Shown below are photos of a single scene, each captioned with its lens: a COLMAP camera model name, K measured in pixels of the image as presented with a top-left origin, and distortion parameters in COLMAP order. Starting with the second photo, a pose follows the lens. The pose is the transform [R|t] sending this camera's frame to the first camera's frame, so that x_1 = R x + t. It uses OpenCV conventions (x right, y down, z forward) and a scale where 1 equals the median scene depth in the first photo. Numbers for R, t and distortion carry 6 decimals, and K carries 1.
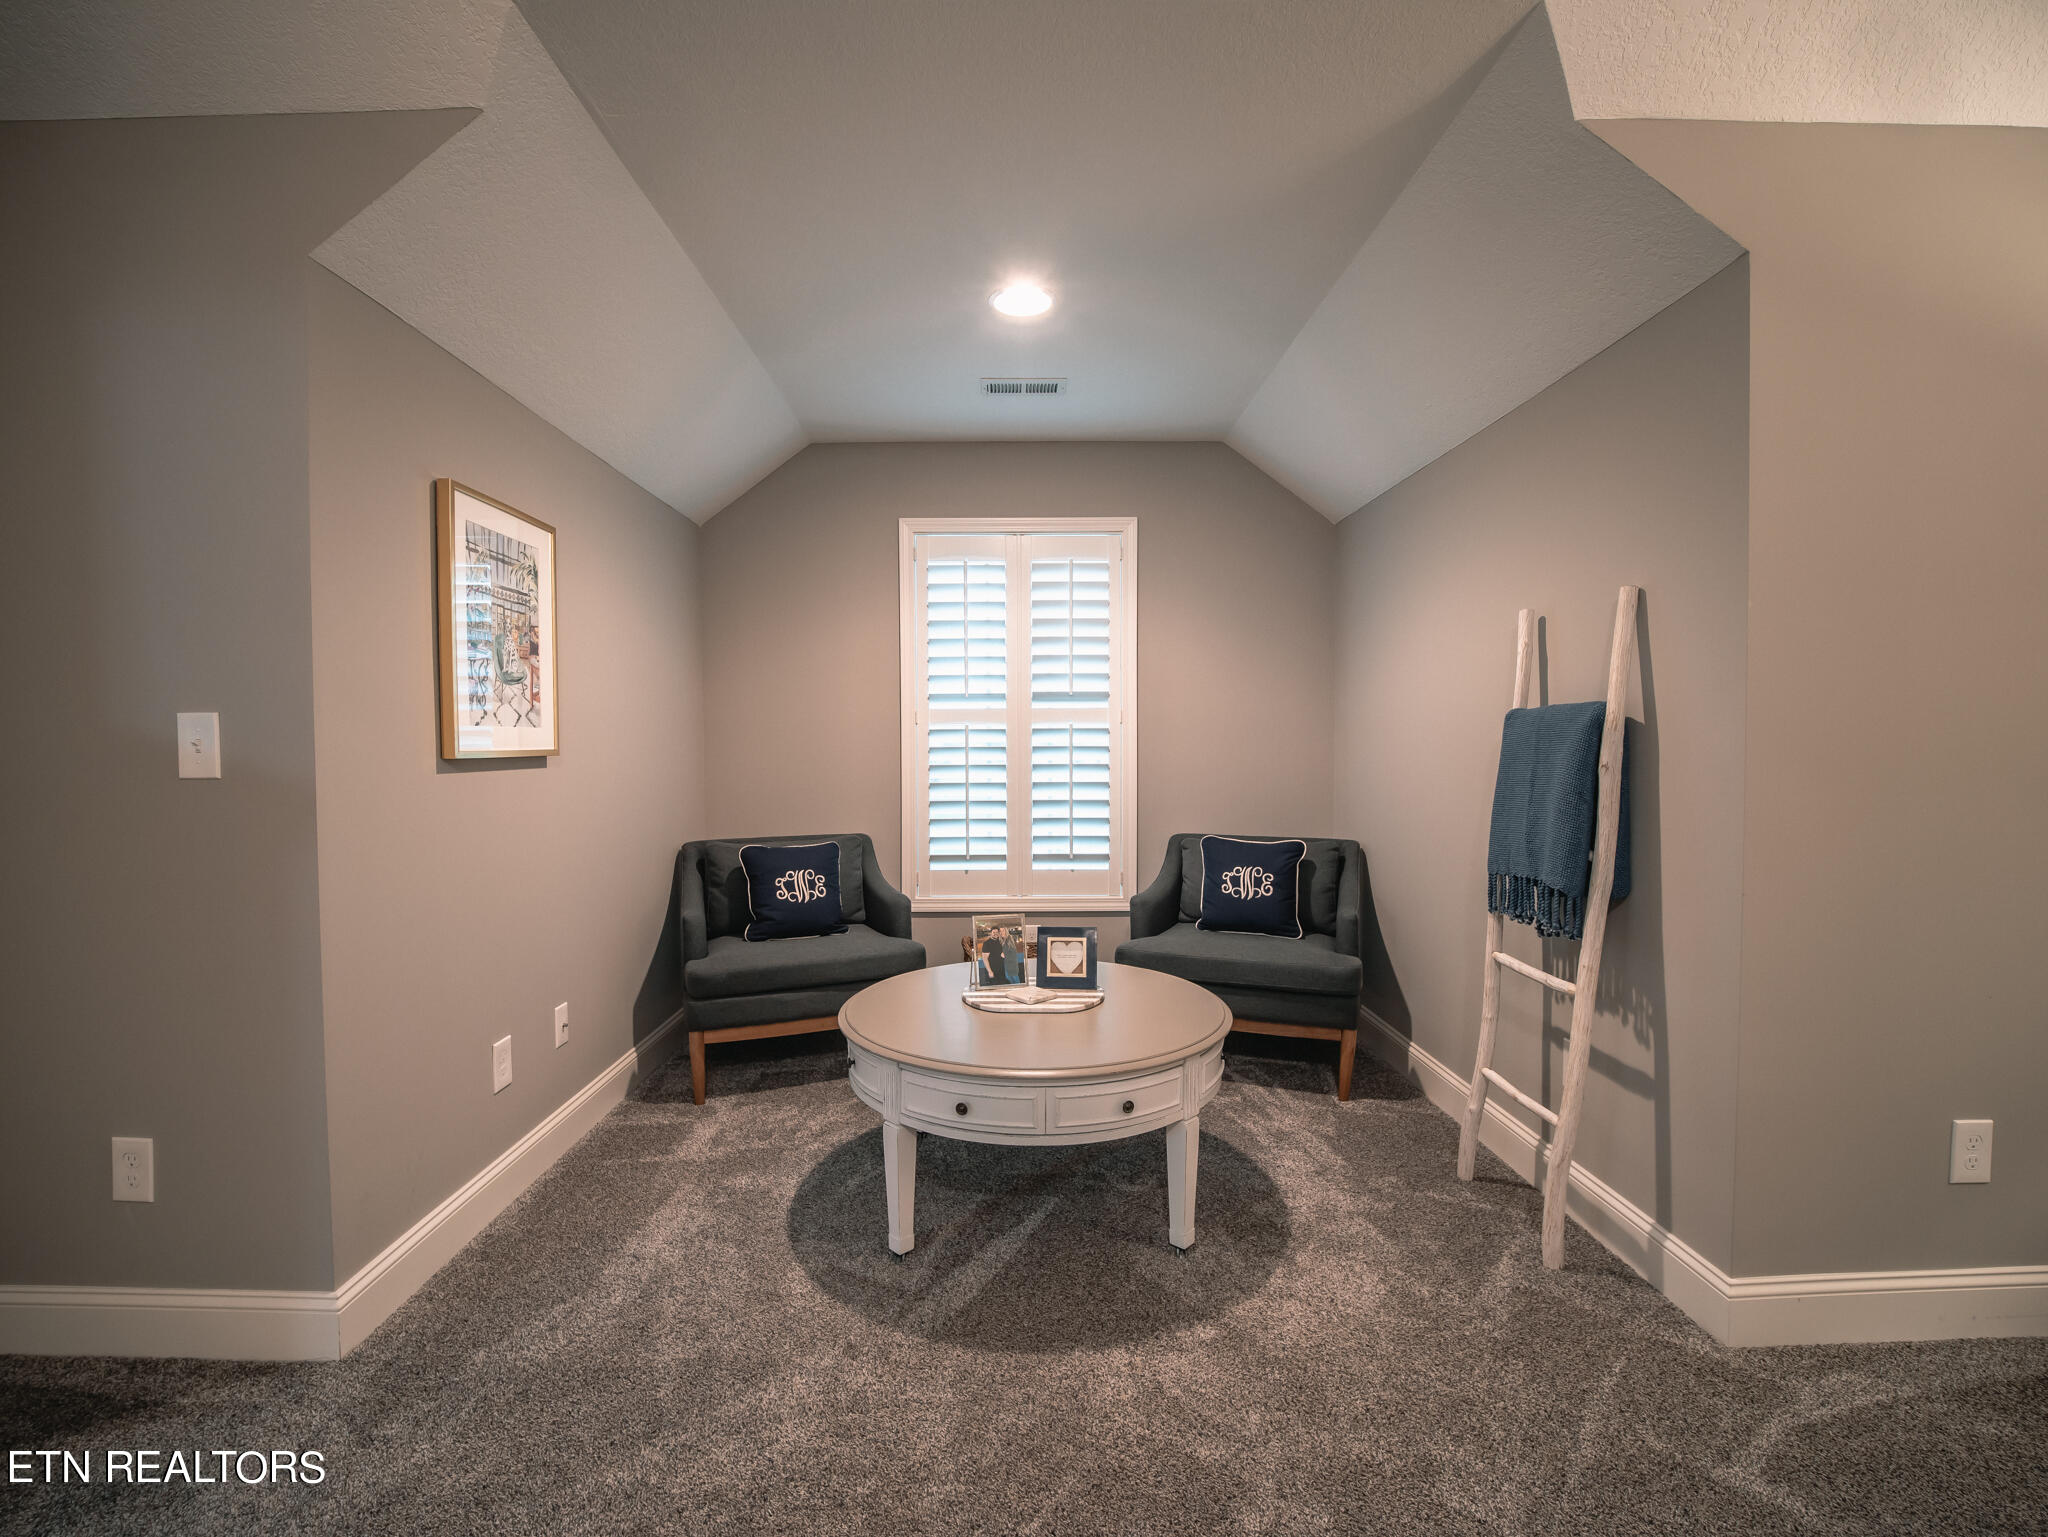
lens RADIAL K [[908.7, 0, 1013.6], [0, 908.7, 772.3], [0, 0, 1]] dist [-0.016536, -0.002242]
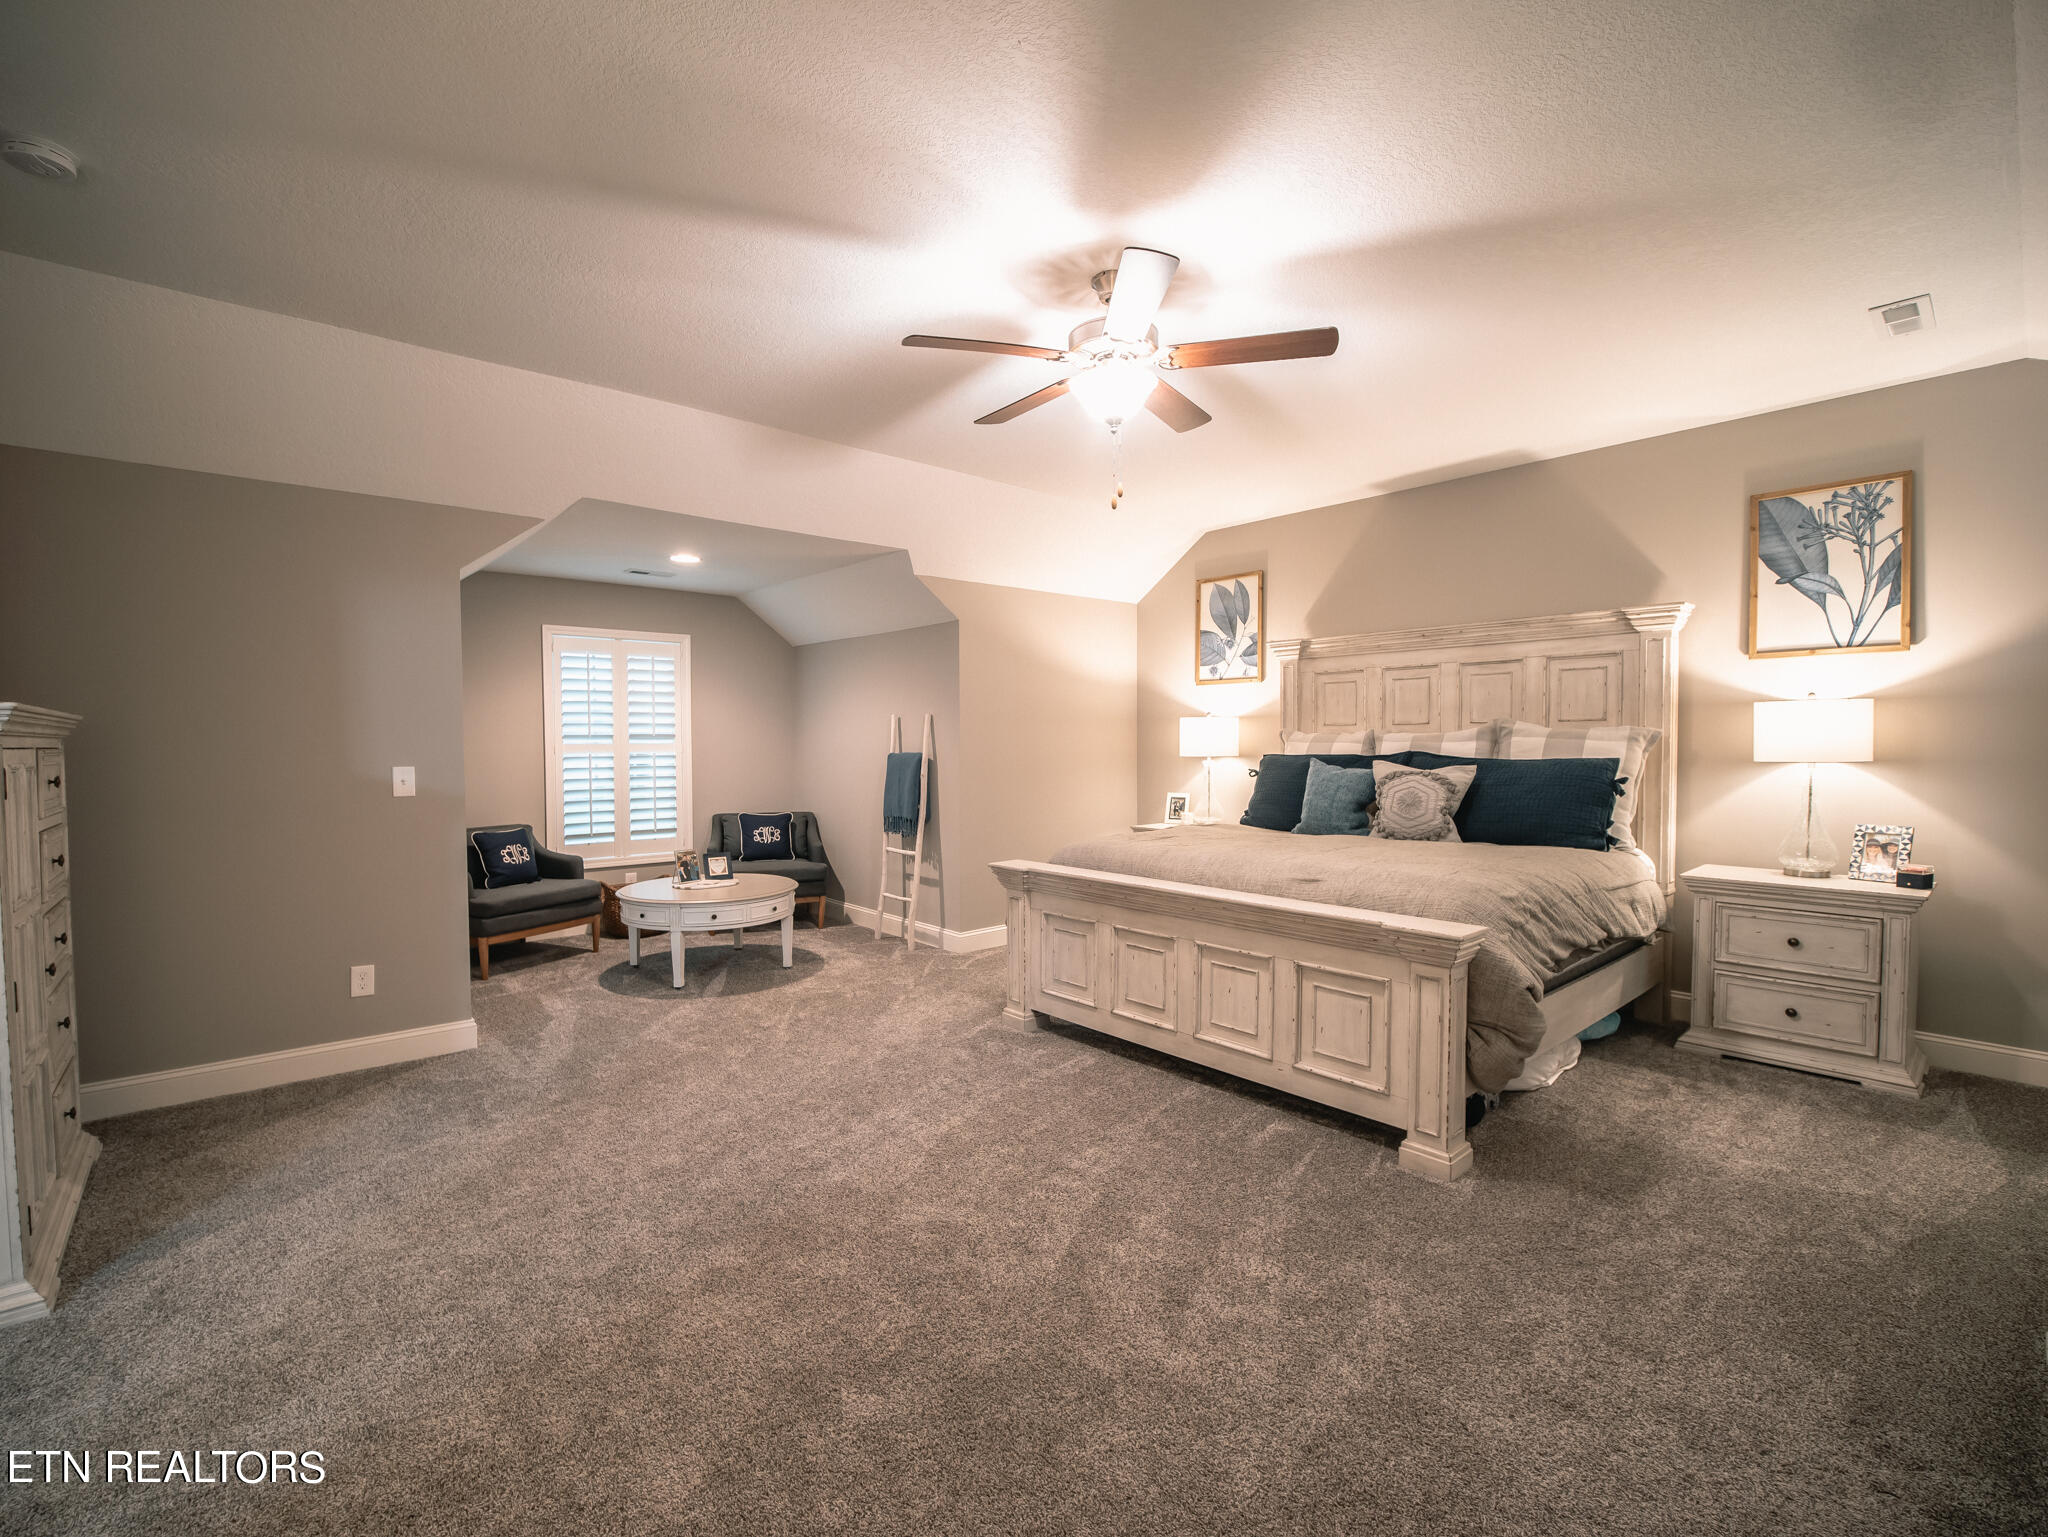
lens RADIAL K [[908.7, 0, 1013.6], [0, 908.7, 772.3], [0, 0, 1]] dist [-0.016536, -0.002242]
pose [[0.760152, -0.020234, 0.649430, -0.824746], [0.019052, 0.999779, 0.008849, -0.029574], [-0.649466, 0.005646, 0.760370, -1.143813]]
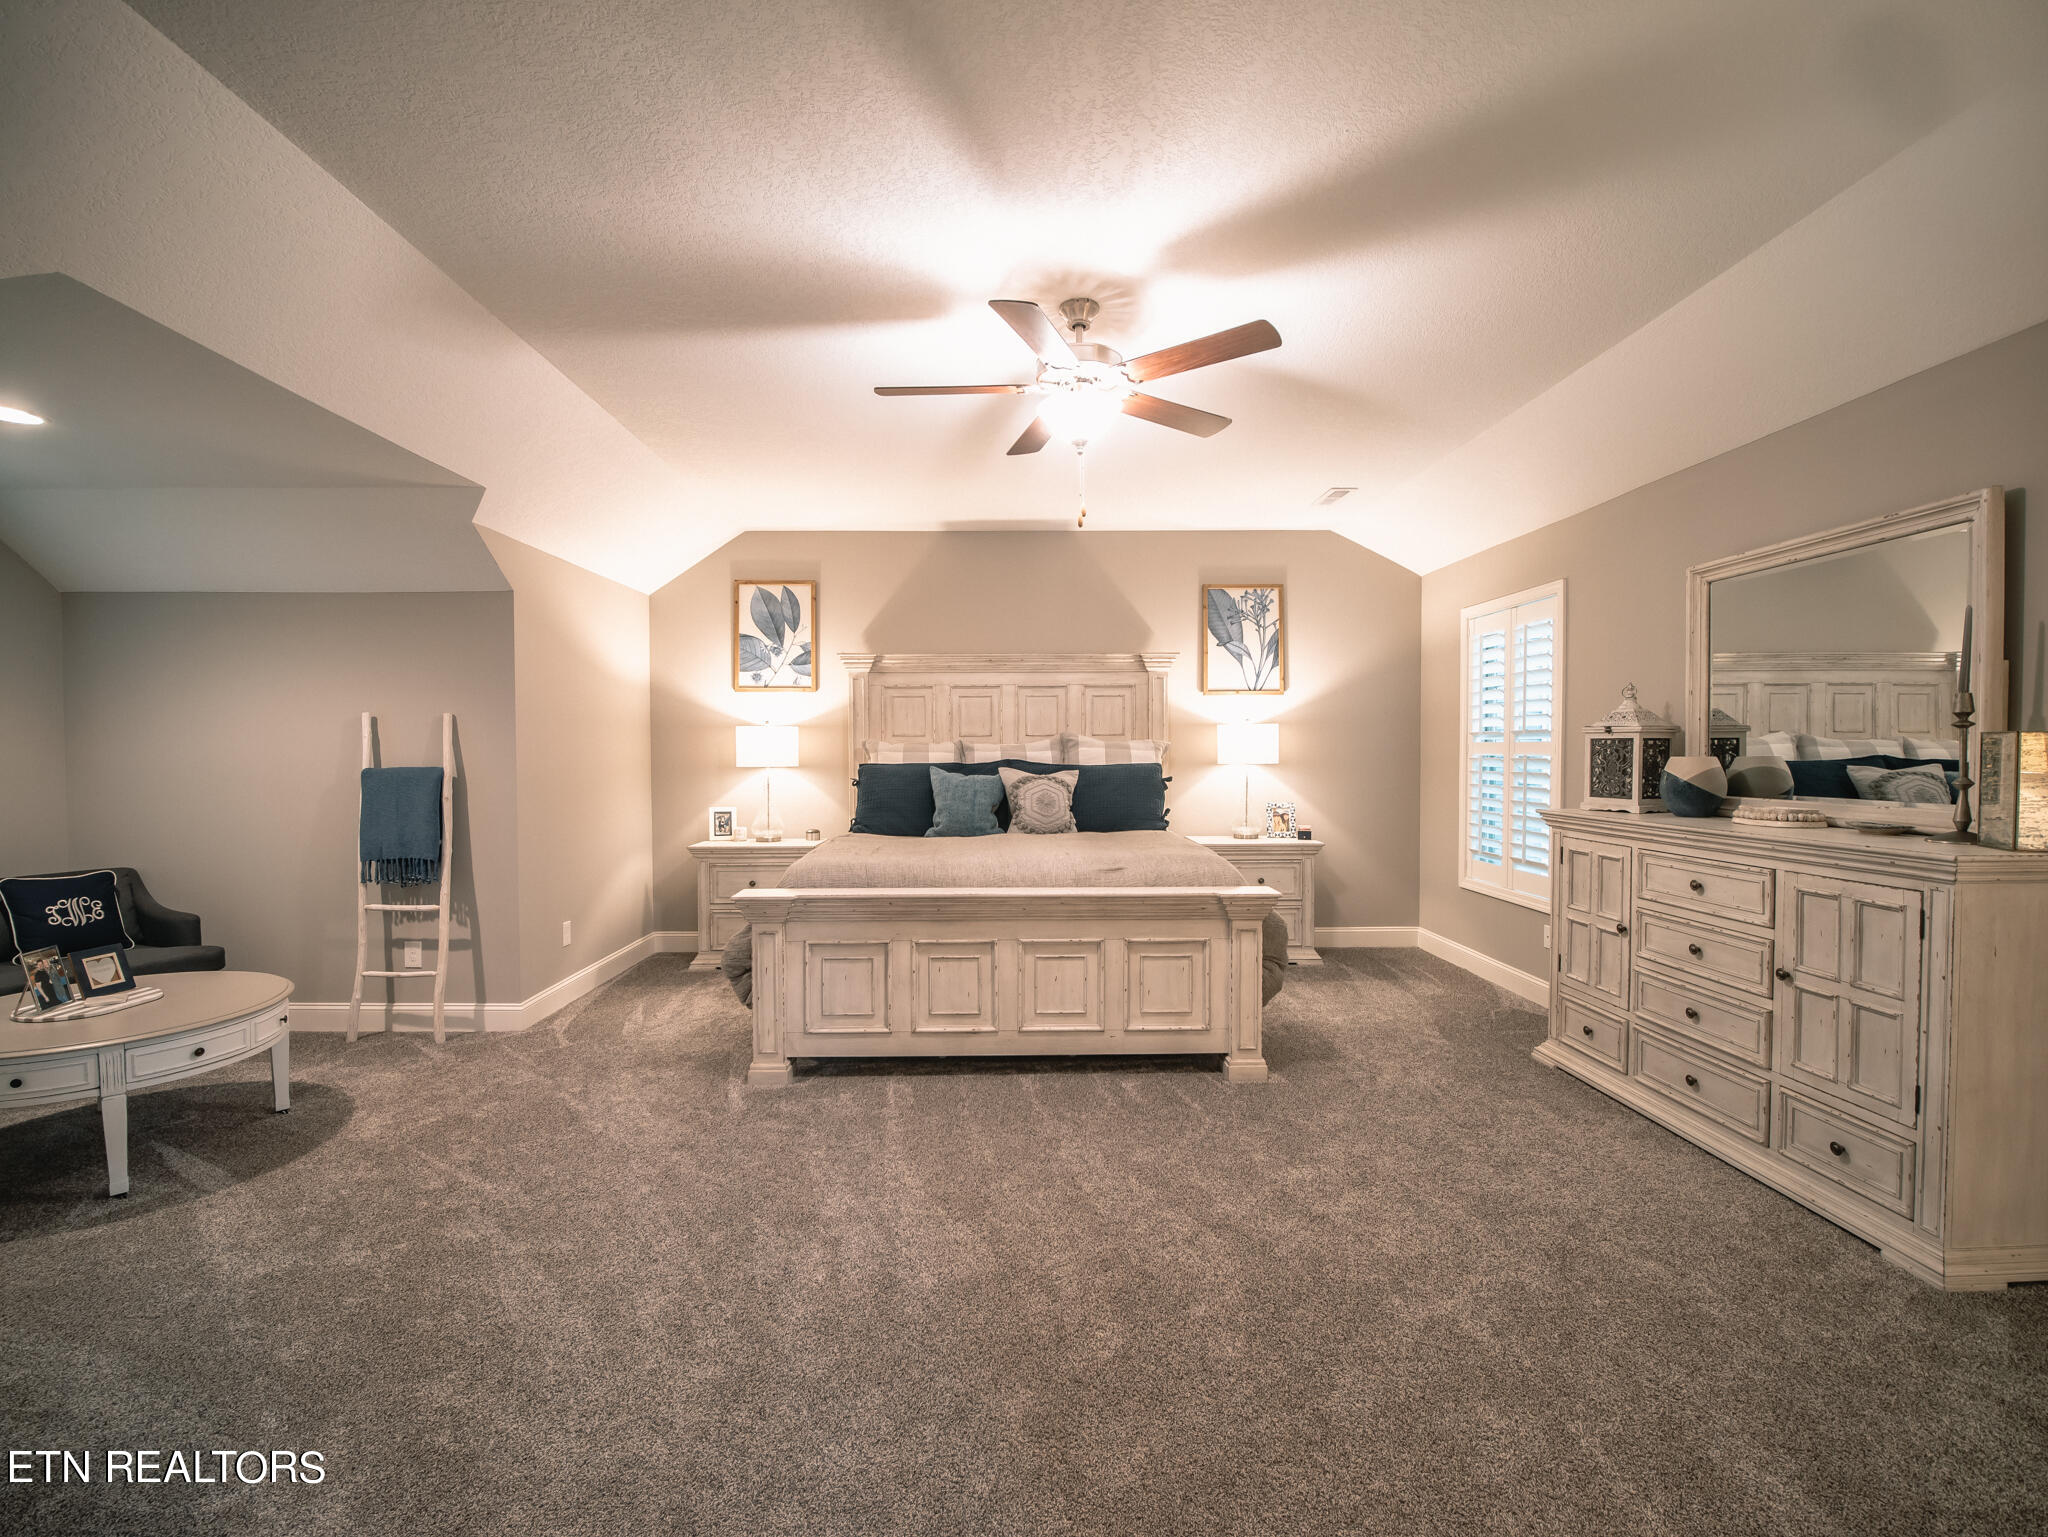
lens RADIAL K [[908.7, 0, 1013.6], [0, 908.7, 772.3], [0, 0, 1]] dist [-0.016536, -0.002242]
pose [[-0.007076, -0.019722, 0.999780, -1.174701], [0.032385, 0.999277, 0.019941, -0.052967], [-0.999450, 0.032519, -0.006432, -0.252635]]
